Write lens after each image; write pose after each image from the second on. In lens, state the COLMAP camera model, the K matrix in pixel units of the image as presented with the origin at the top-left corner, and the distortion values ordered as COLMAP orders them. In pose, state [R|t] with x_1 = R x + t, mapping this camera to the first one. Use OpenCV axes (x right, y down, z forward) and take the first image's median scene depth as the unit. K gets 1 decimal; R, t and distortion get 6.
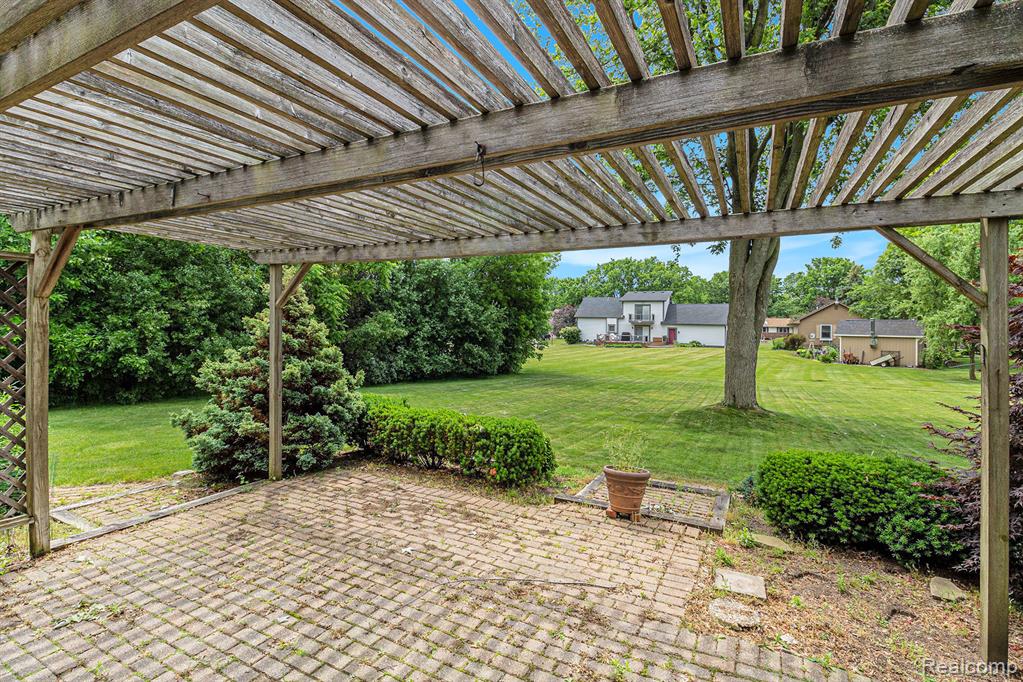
lens RADIAL K [[491.1, 0, 521.2], [0, 491.1, 330.7], [0, 0, 1]] dist [-0.000036, -0.011628]
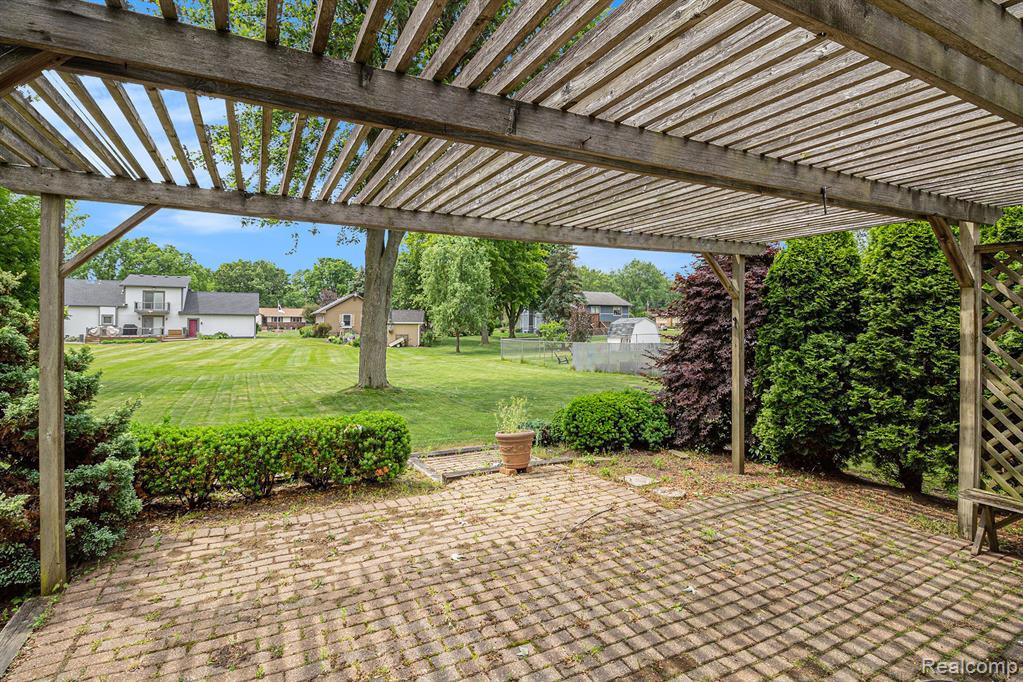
lens RADIAL K [[491.1, 0, 493.3], [0, 491.1, 315.9], [0, 0, 1]] dist [-0.000036, -0.011628]
pose [[0.597174, -0.005311, 0.802094, -0.677312], [0.014231, 0.999891, -0.003974, 0.007910], [-0.801986, 0.013788, 0.597184, 0.300336]]
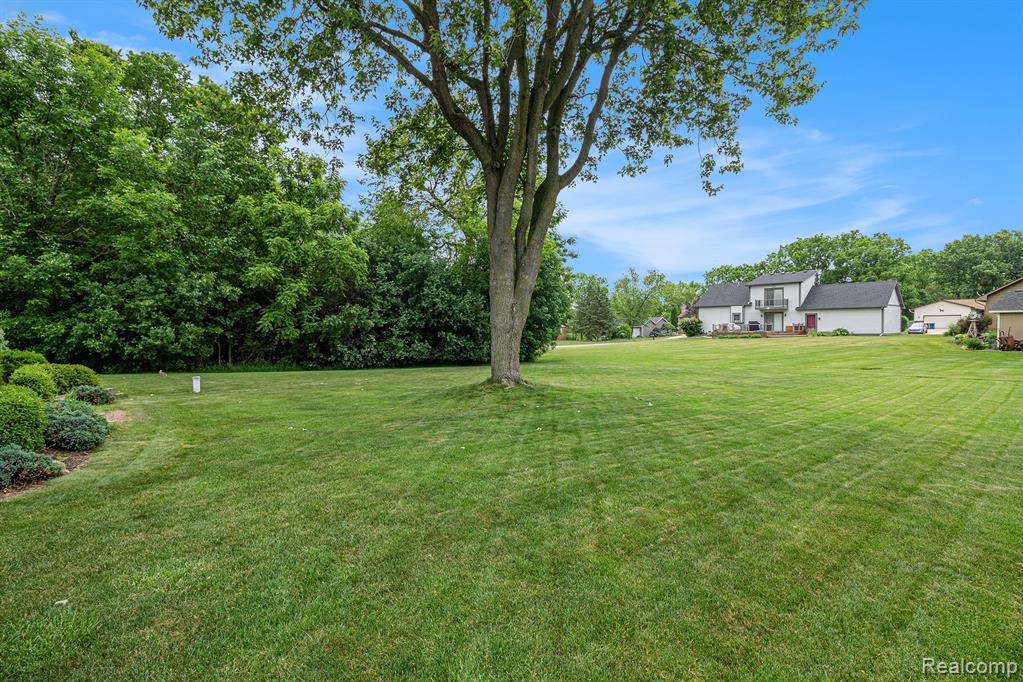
lens RADIAL K [[491.1, 0, 516.6], [0, 491.1, 339.7], [0, 0, 1]] dist [-0.000036, -0.011628]
pose [[0.915103, -0.019575, -0.402745, 1.571766], [0.027477, 0.999526, 0.013852, 0.108606], [0.402284, -0.023743, 0.915207, 0.290582]]
